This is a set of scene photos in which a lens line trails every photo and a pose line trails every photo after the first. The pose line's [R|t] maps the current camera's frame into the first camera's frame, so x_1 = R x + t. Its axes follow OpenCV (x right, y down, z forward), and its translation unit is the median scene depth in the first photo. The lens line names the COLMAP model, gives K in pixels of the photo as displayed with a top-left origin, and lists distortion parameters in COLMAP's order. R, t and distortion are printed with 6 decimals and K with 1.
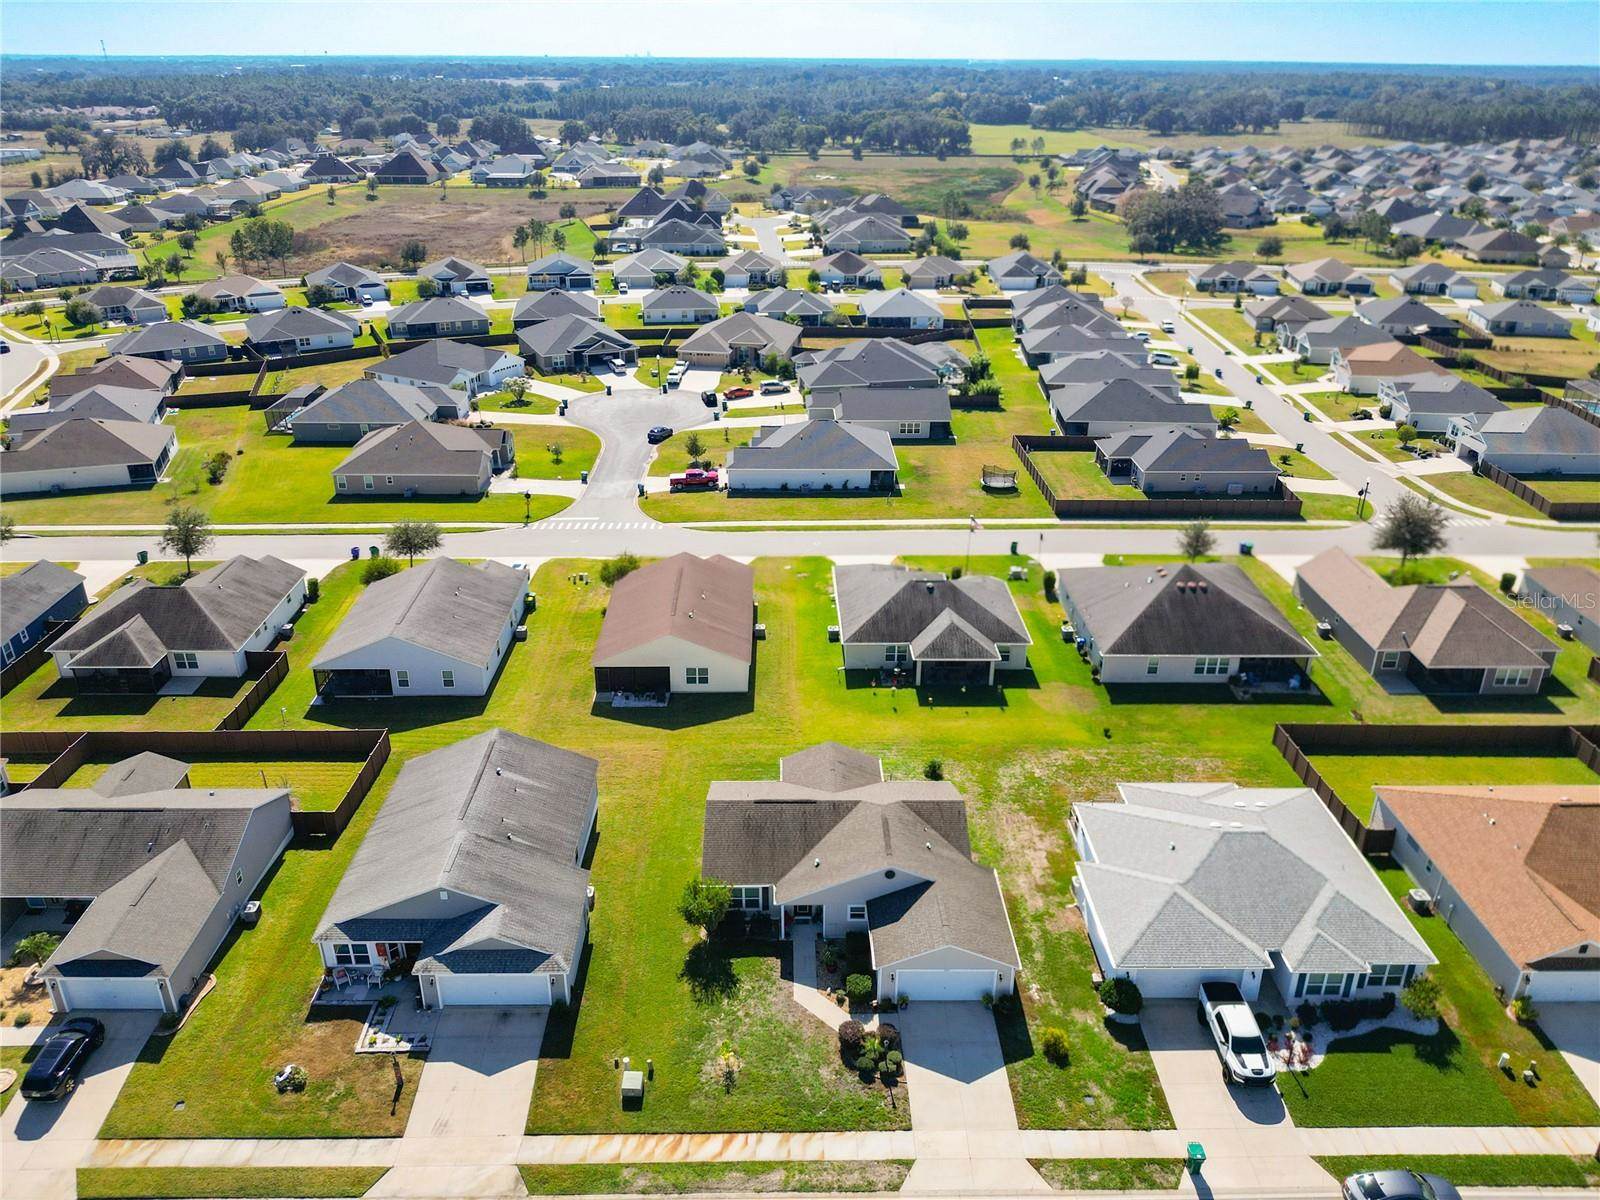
lens RADIAL K [[1188.3, 0, 800.0], [0, 1188.3, 600.0], [0, 0, 1]] dist [0.046781, -0.081566]
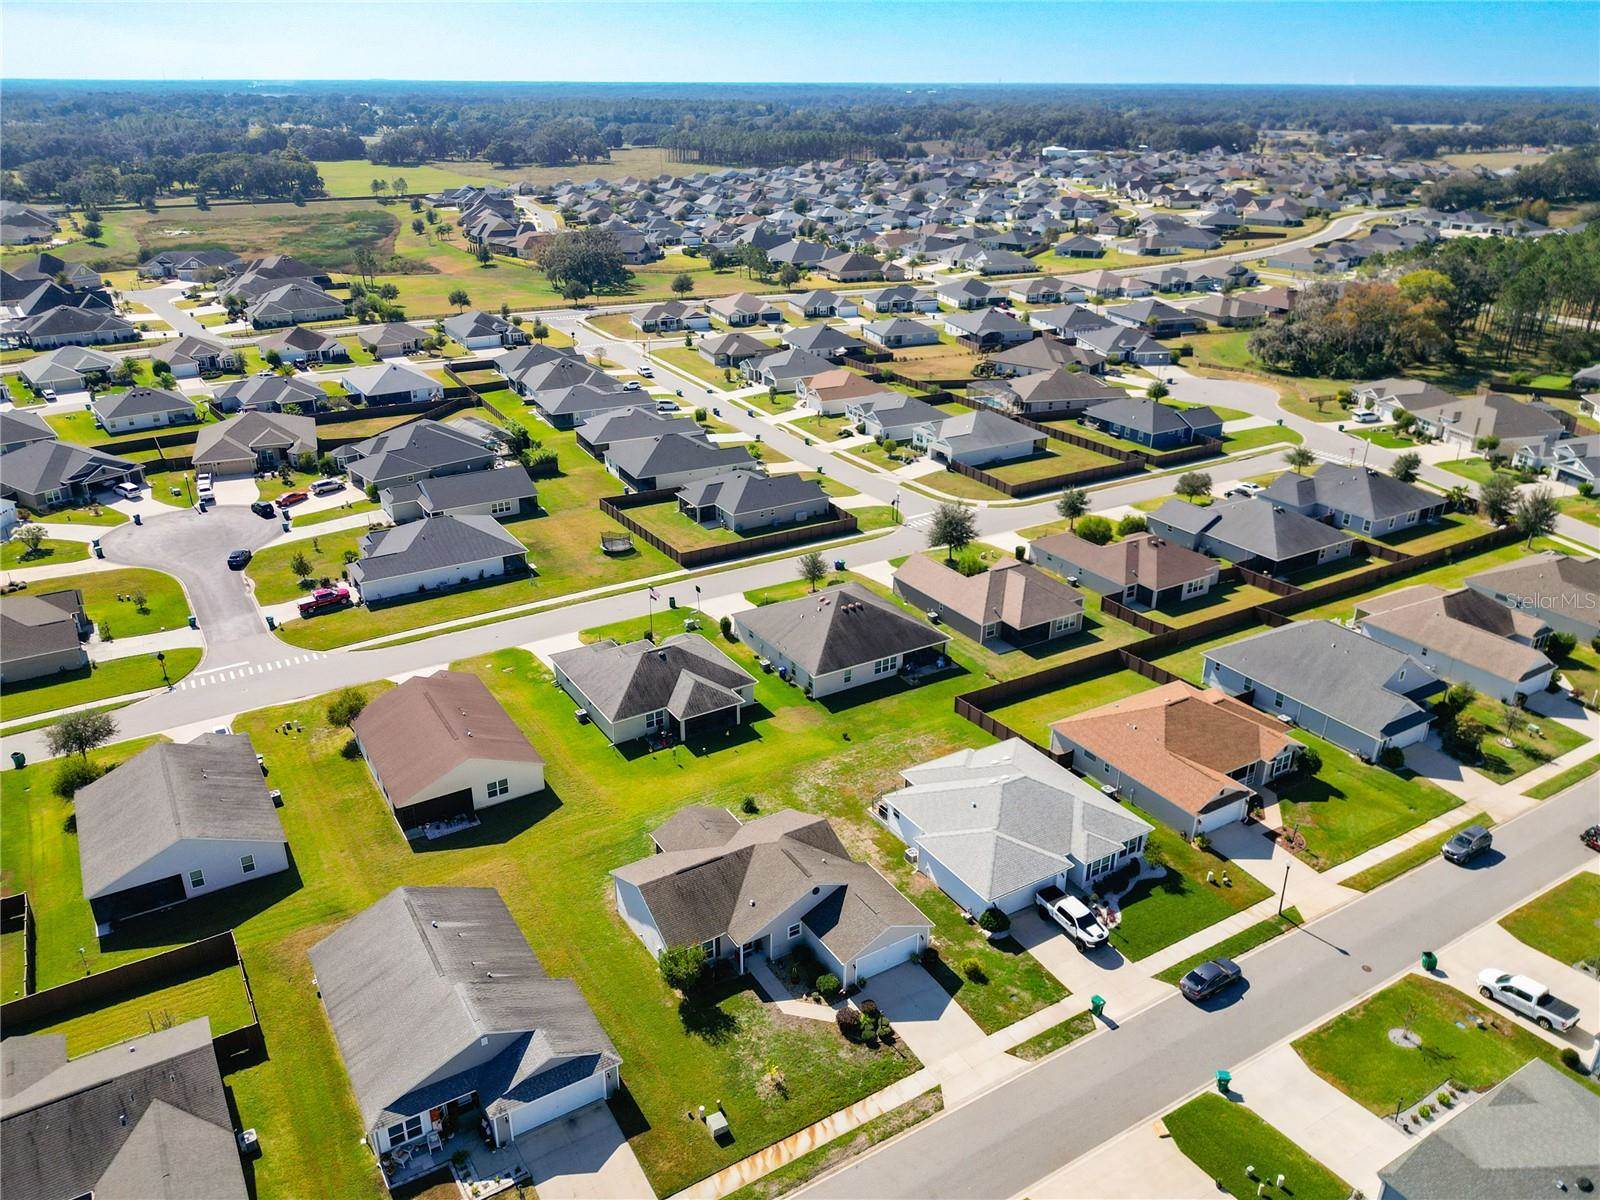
lens RADIAL K [[1166.7, 0, 809.8], [0, 1166.7, 625.1], [0, 0, 1]] dist [0.065504, -0.095390]
pose [[0.857350, -0.218922, 0.465859, -0.240855], [0.214412, 0.974681, 0.063437, -0.067606], [-0.467951, 0.045499, 0.882582, -0.055142]]
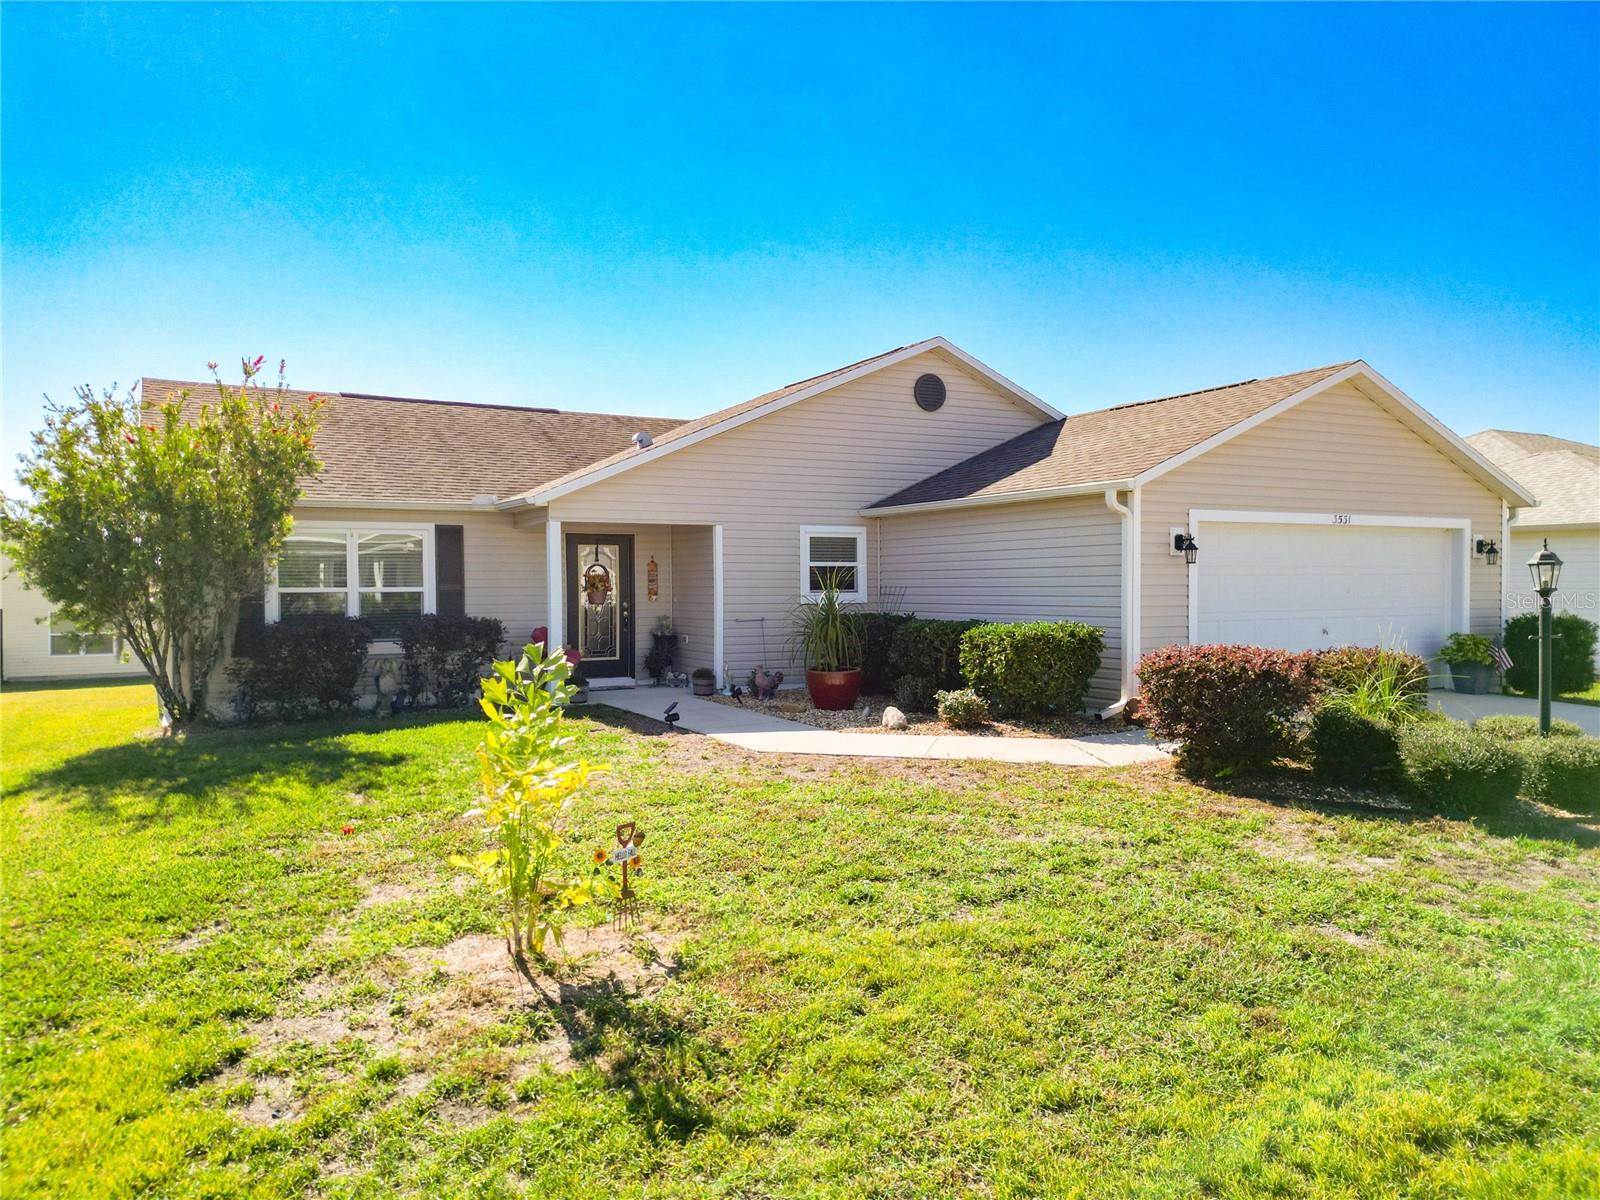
lens RADIAL K [[1127.4, 0, 800.0], [0, 1127.4, 600.0], [0, 0, 1]] dist [0.062806, -0.060523]
pose [[0.884579, -0.025075, 0.465716, -0.041035], [0.209143, 0.913853, -0.348041, 0.195742], [-0.416868, 0.405271, 0.813619, 0.442928]]
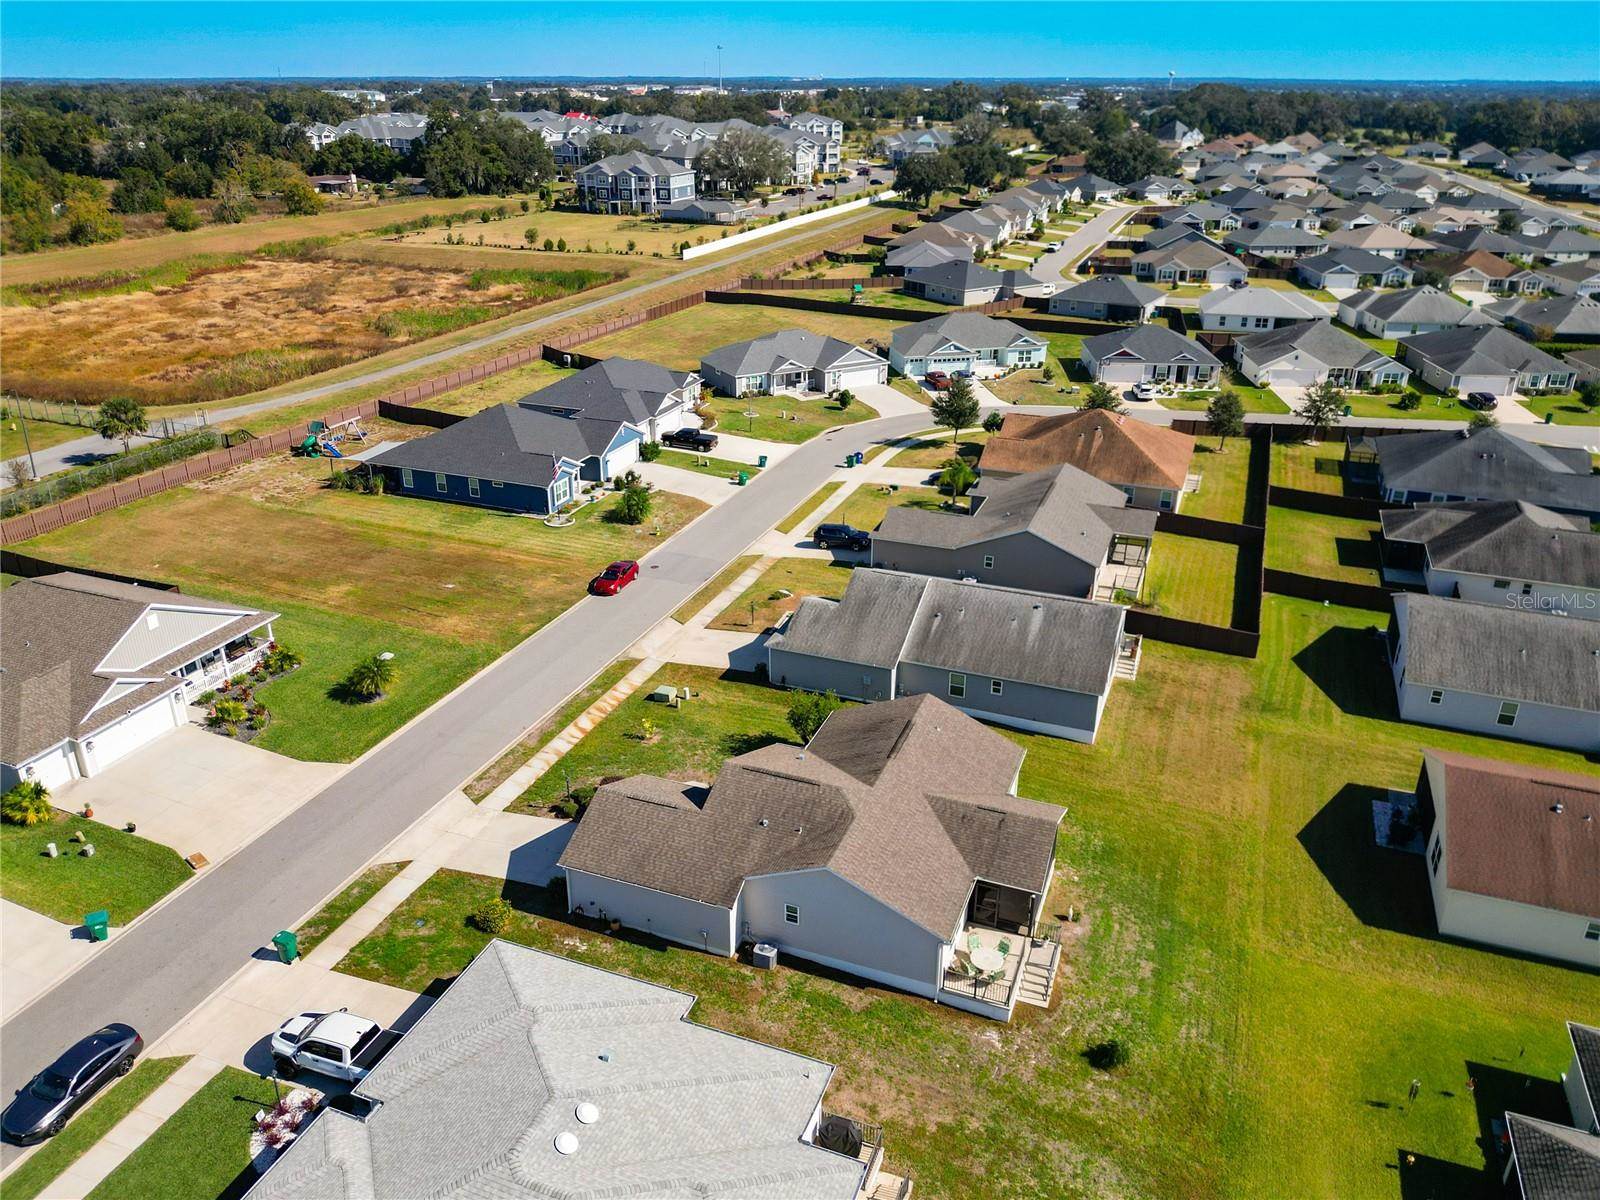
lens RADIAL K [[1152.1, 0, 778.2], [0, 1152.1, 600.0], [0, 0, 1]] dist [-0.000941, -0.000736]
pose [[-0.392573, 0.367314, -0.843189, 0.375204], [-0.389248, 0.764278, 0.514165, -0.156984], [0.833290, 0.530057, -0.157058, 0.590330]]
